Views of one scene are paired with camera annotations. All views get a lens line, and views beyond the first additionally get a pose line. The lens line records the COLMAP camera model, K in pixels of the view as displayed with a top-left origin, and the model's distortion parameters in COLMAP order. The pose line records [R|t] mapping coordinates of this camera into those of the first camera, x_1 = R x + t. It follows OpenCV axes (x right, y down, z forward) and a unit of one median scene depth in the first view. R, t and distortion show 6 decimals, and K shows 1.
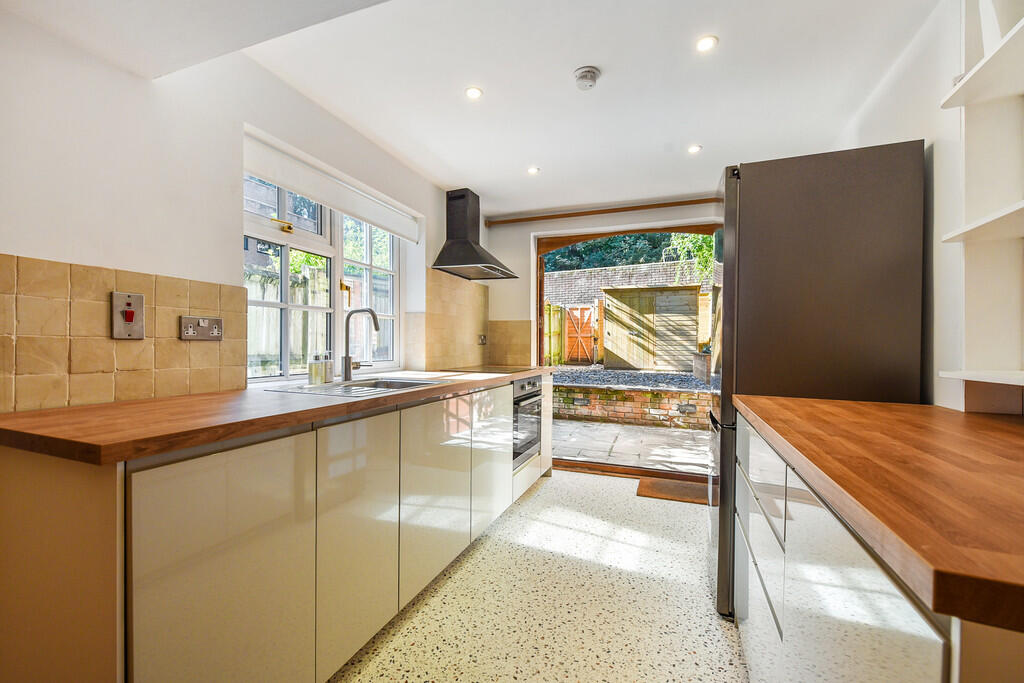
lens RADIAL K [[427.3, 0, 516.5], [0, 427.3, 343.4], [0, 0, 1]] dist [-0.004093, 0.000038]
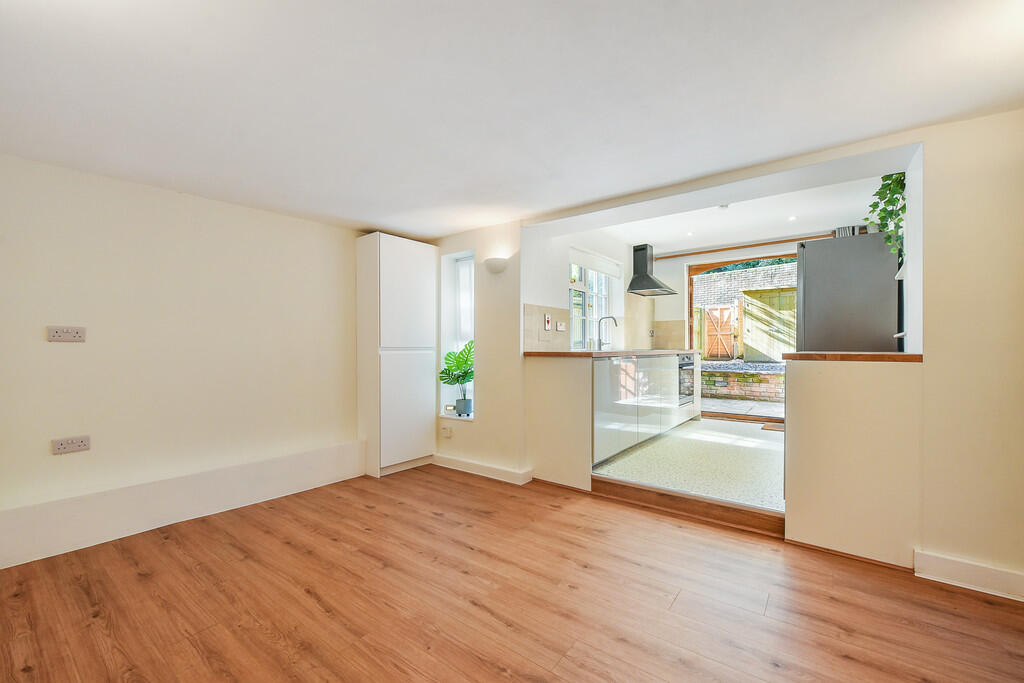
lens RADIAL K [[427.3, 0, 504.2], [0, 427.3, 355.2], [0, 0, 1]] dist [-0.004093, 0.000038]
pose [[0.949244, -0.008948, -0.314412, -0.084010], [0.014234, 0.999793, 0.014519, 0.034156], [0.314217, -0.018257, 0.949175, -0.553091]]
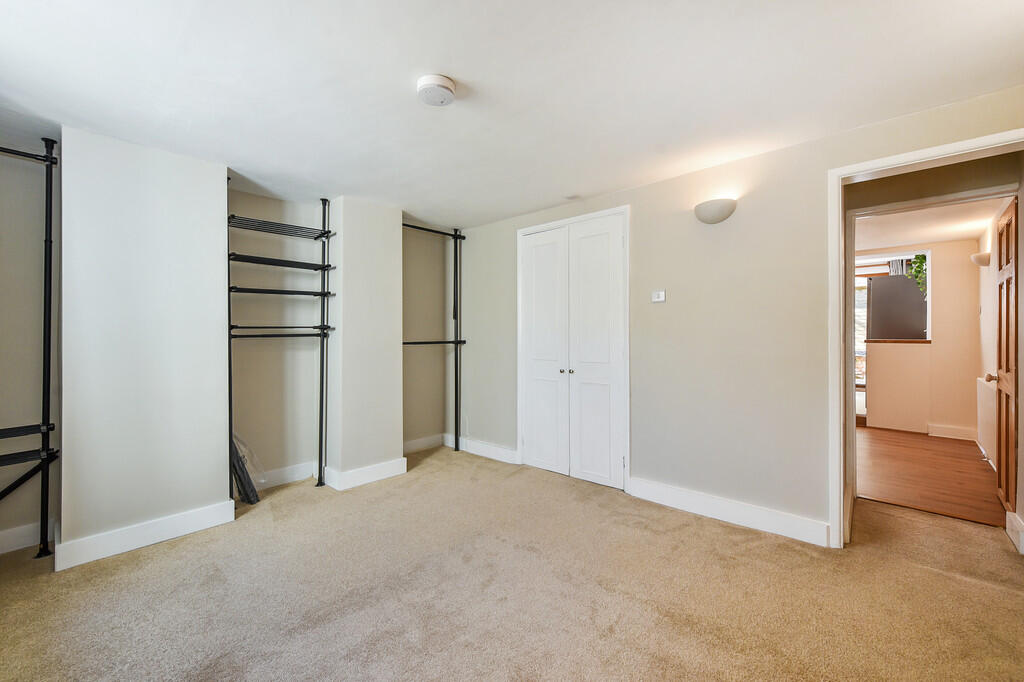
lens RADIAL K [[427.3, 0, 508.1], [0, 427.3, 338.9], [0, 0, 1]] dist [-0.004093, 0.000038]
pose [[0.922106, -0.010866, -0.386785, -0.410610], [0.007904, 0.999926, -0.009248, 0.047731], [0.386857, 0.005470, 0.922124, -1.505952]]
